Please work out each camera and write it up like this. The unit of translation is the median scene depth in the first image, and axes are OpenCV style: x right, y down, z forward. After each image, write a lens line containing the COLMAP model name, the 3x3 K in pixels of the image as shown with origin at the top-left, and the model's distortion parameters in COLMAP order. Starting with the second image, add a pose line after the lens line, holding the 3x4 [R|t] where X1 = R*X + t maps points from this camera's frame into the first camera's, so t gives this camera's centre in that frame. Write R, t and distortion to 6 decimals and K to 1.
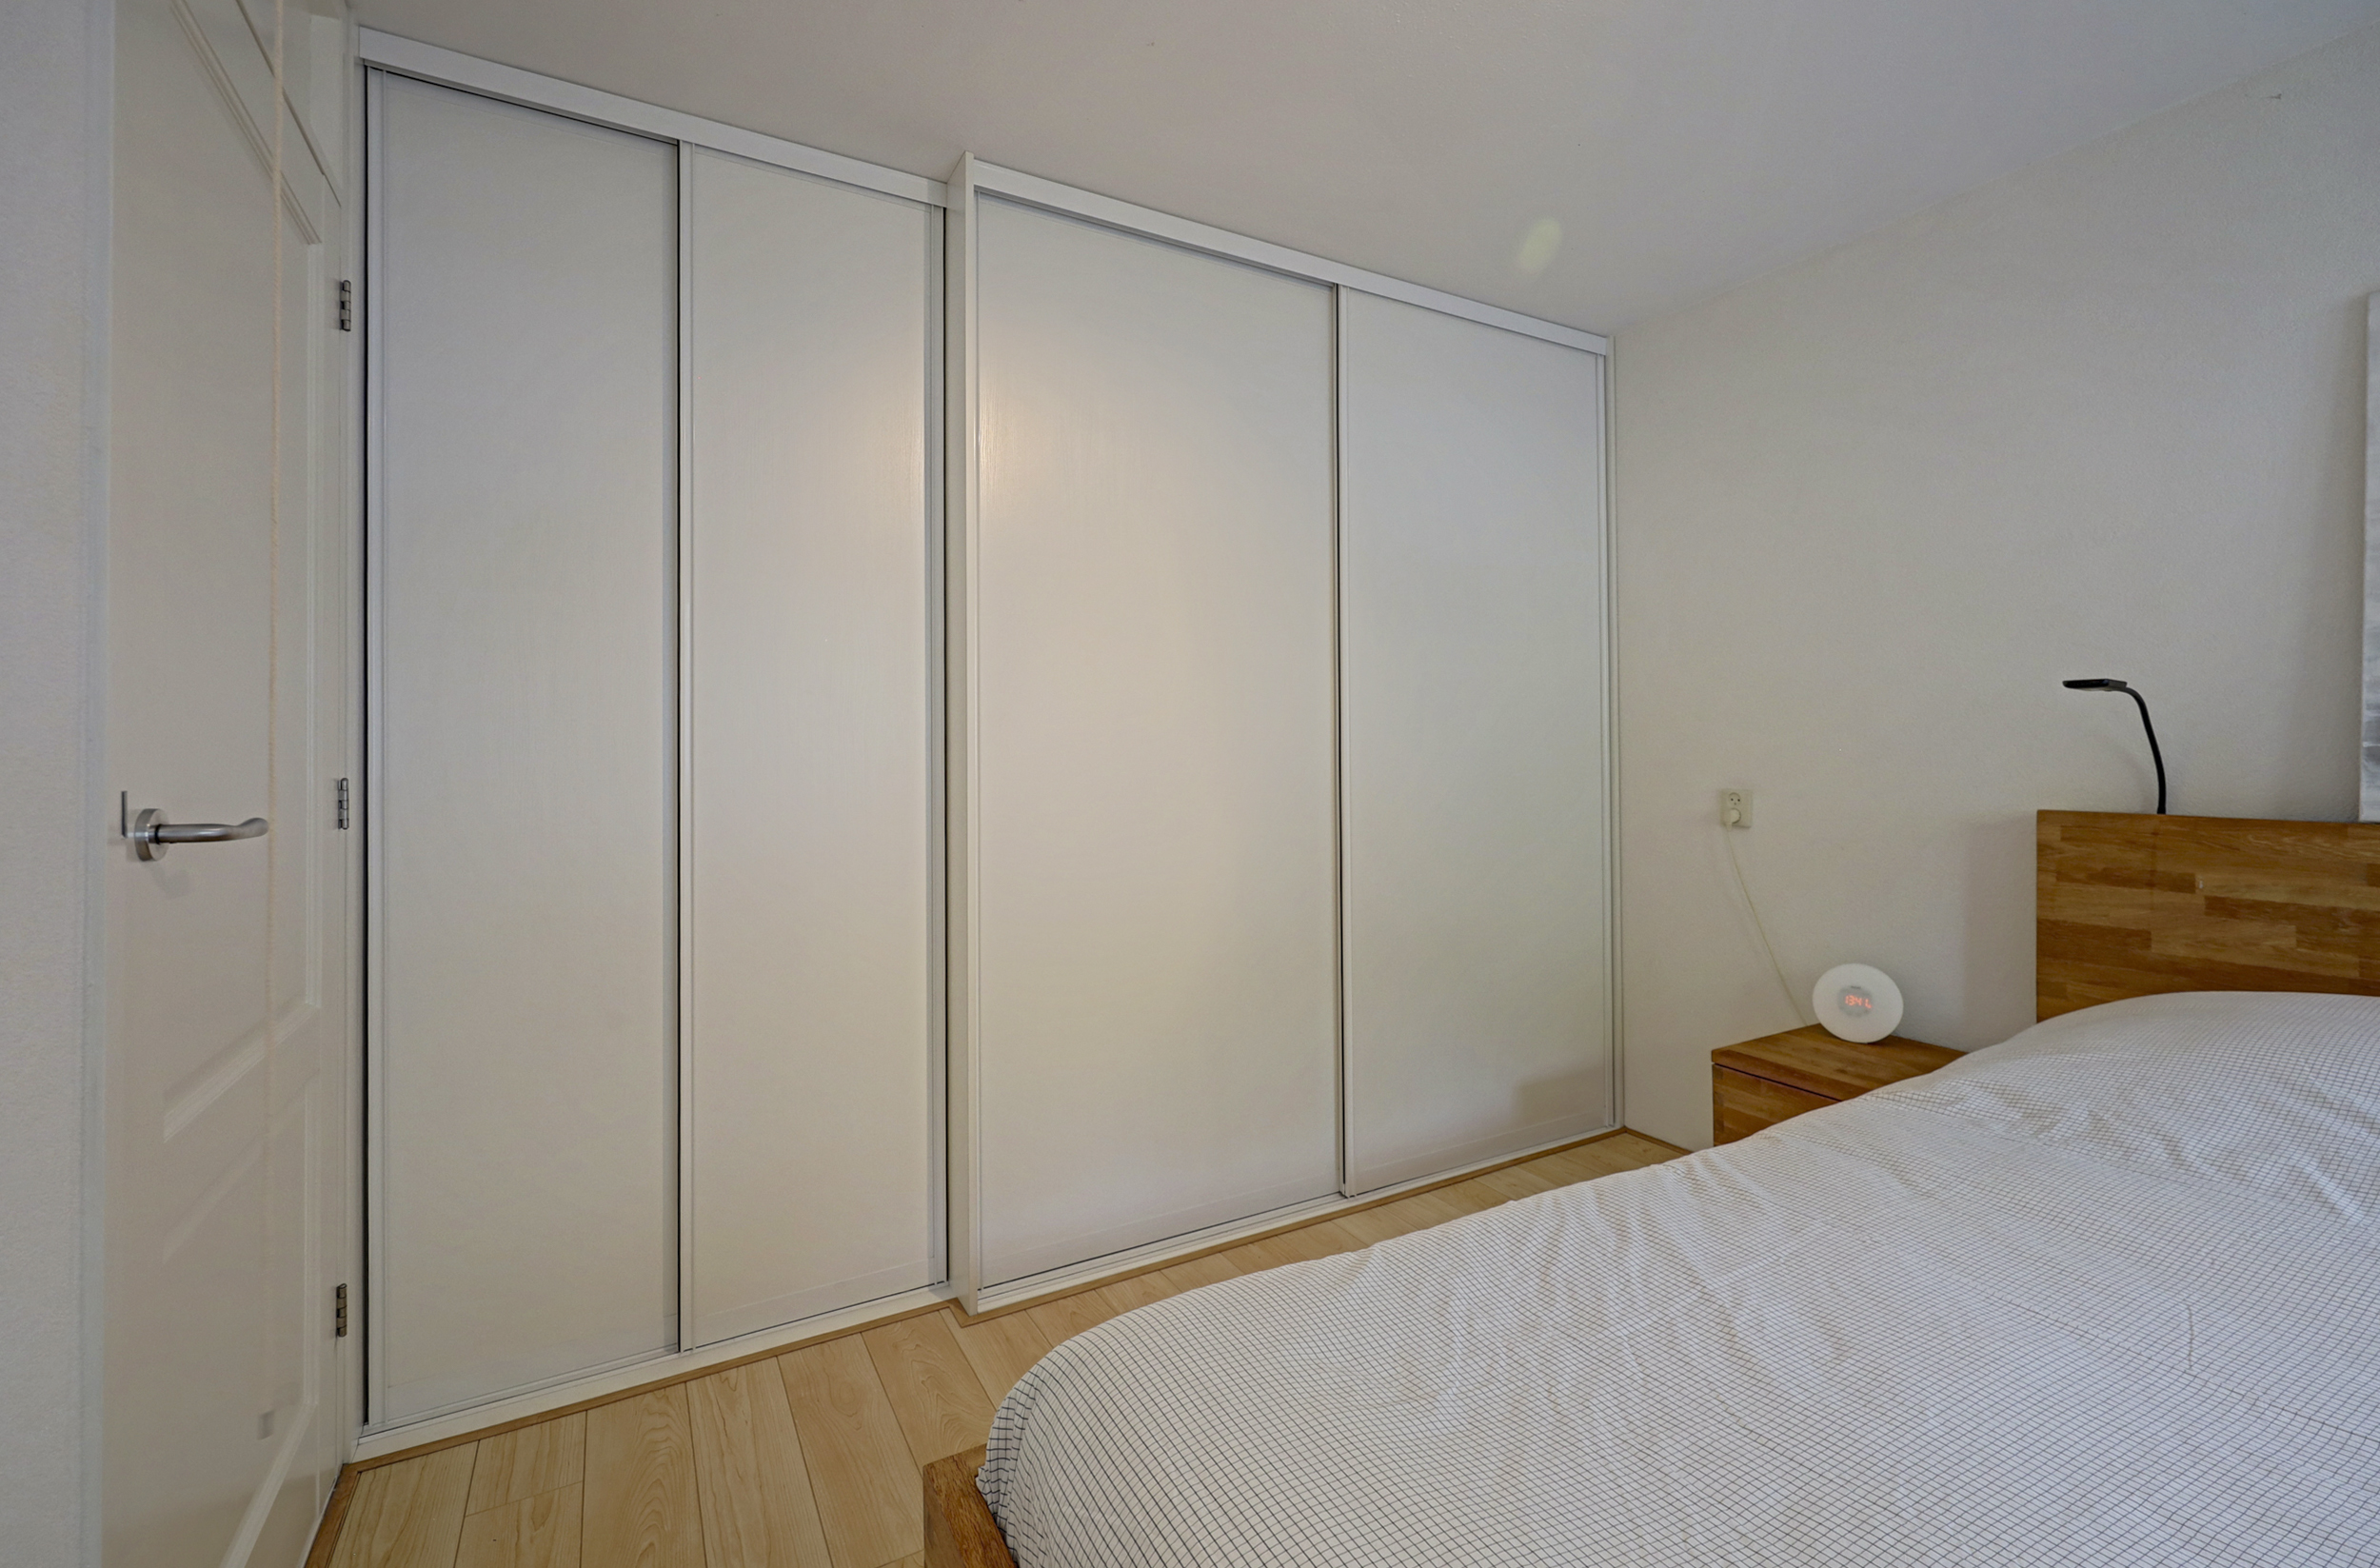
lens RADIAL K [[1011.0, 0, 1192.3], [0, 1011.0, 738.5], [0, 0, 1]] dist [-0.000624, -0.000131]
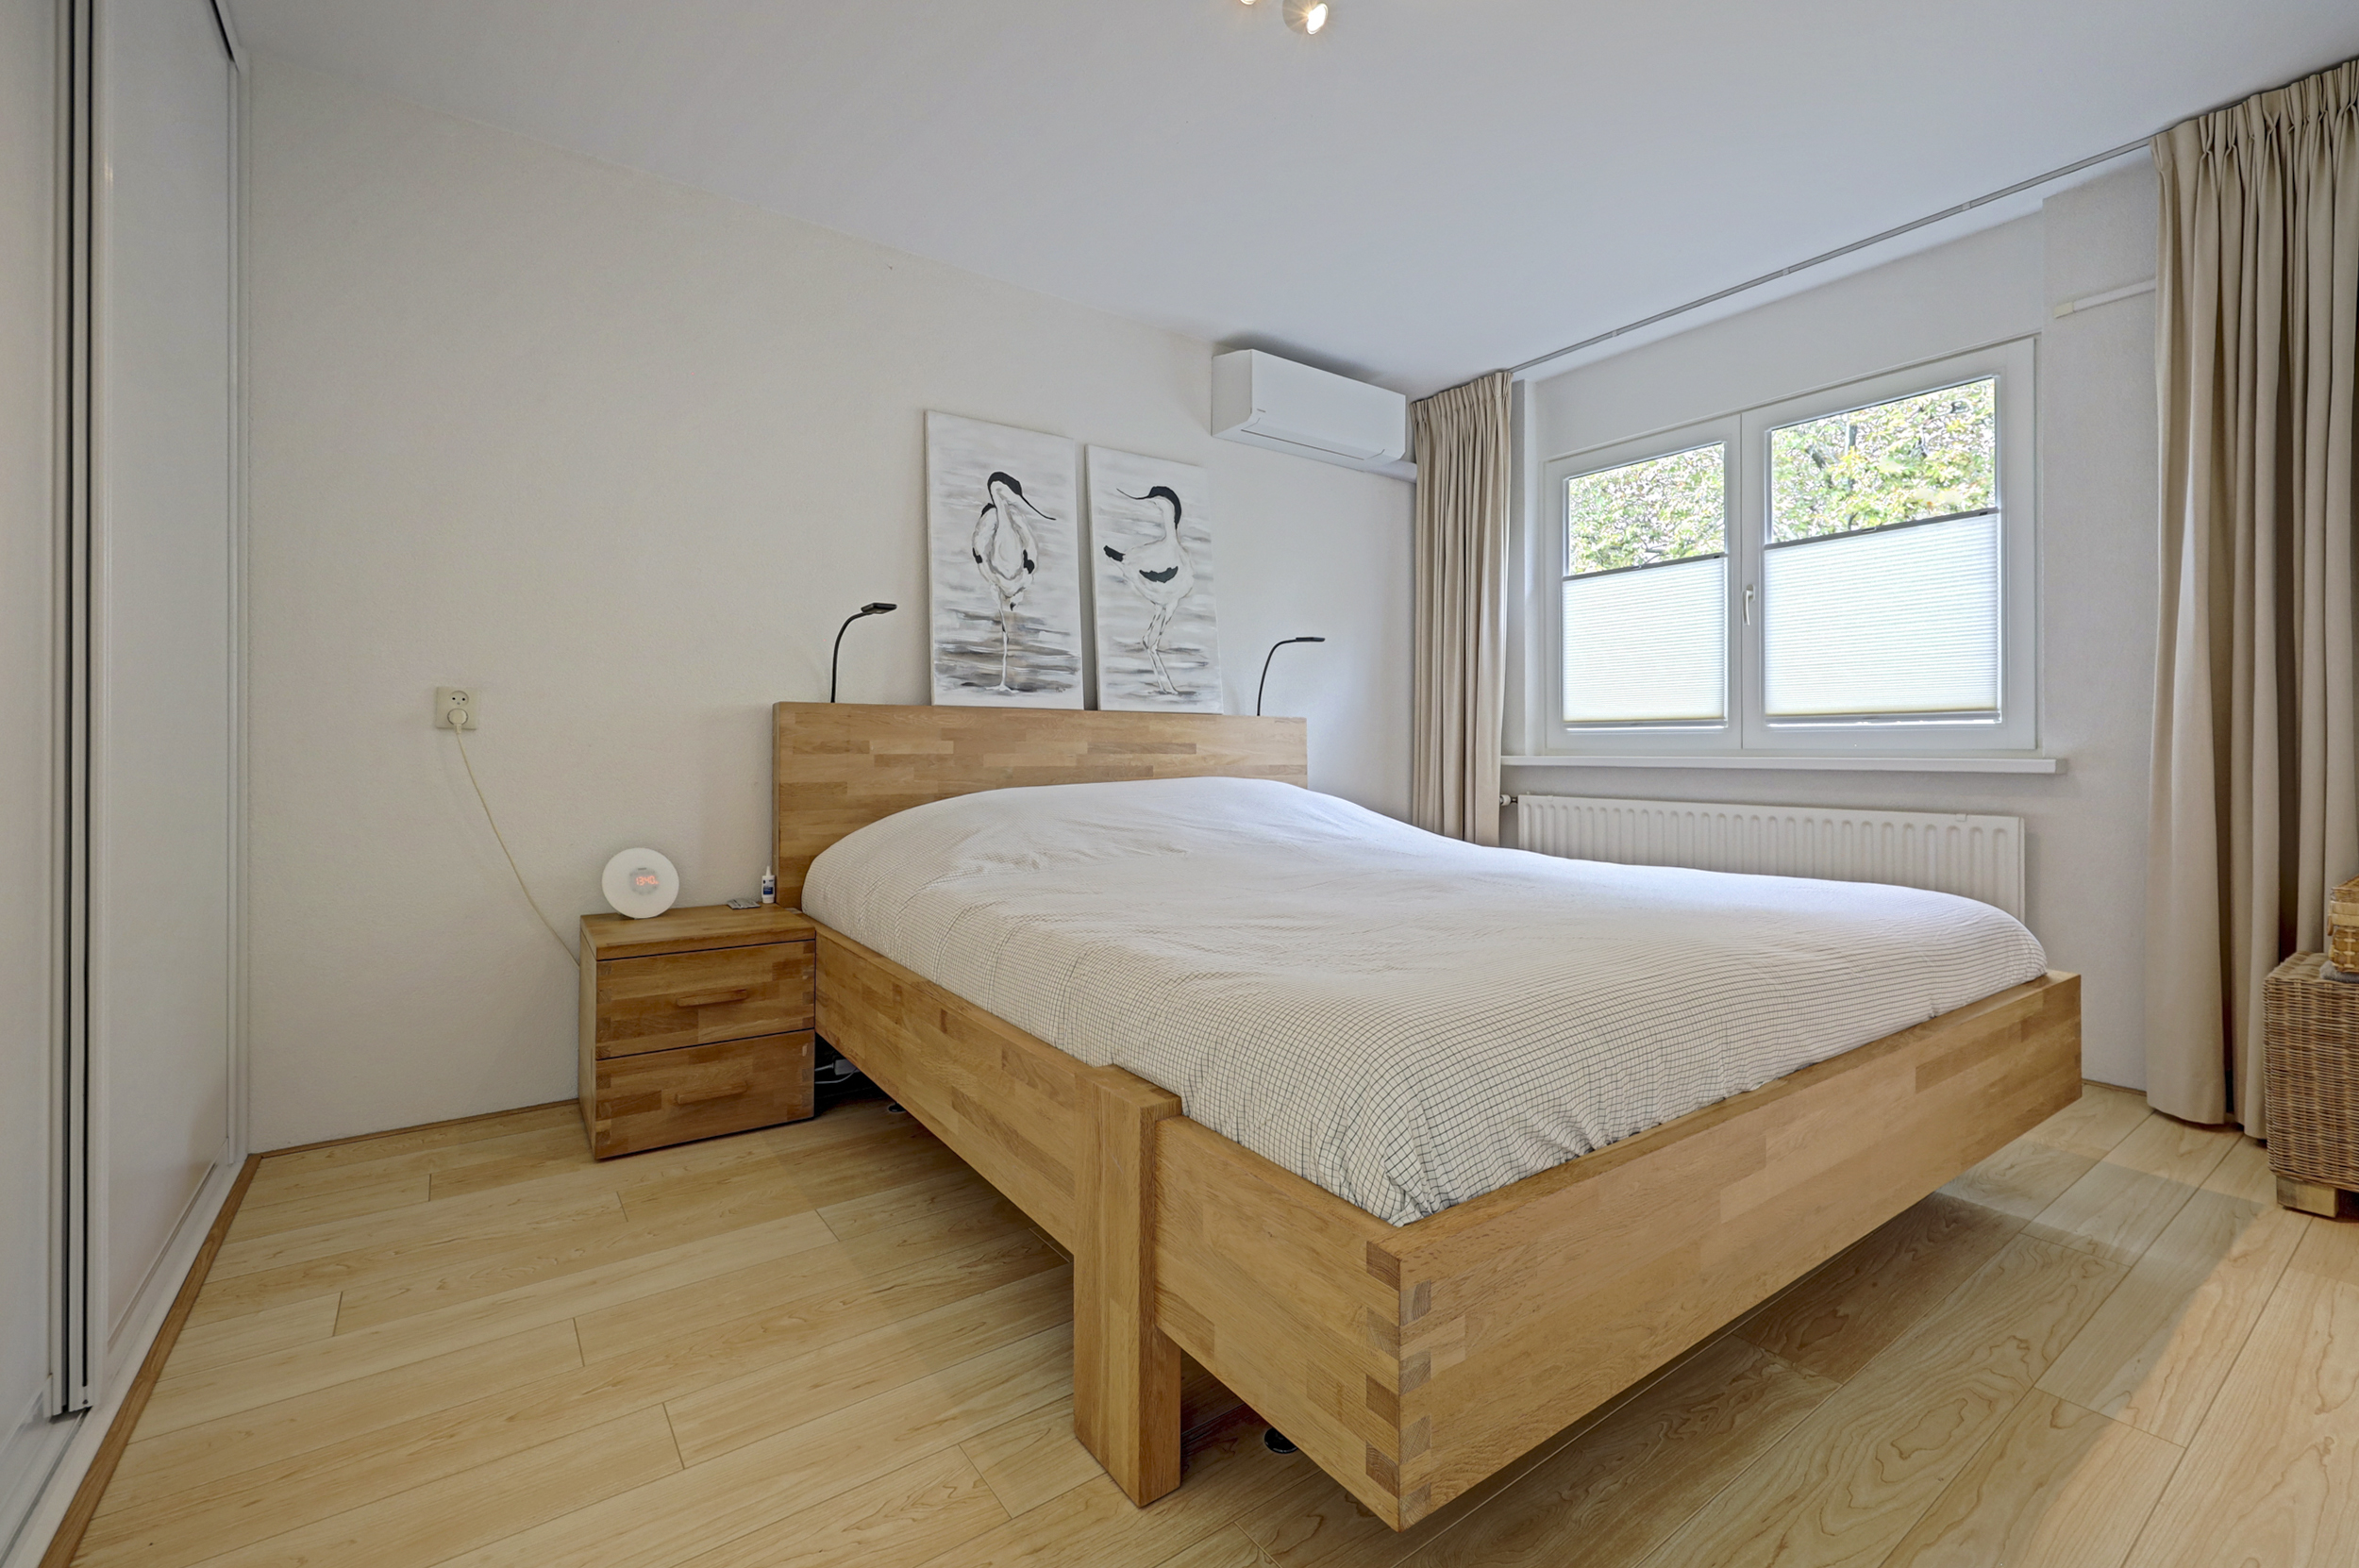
lens RADIAL K [[1004.3, 0, 1182.6], [0, 1004.3, 756.5], [0, 0, 1]] dist [0.000156, -0.000050]
pose [[-0.111507, 0.001837, 0.993762, -0.545002], [-0.009817, 0.999947, -0.002950, 0.144310], [-0.993715, -0.010085, -0.111483, 0.636286]]
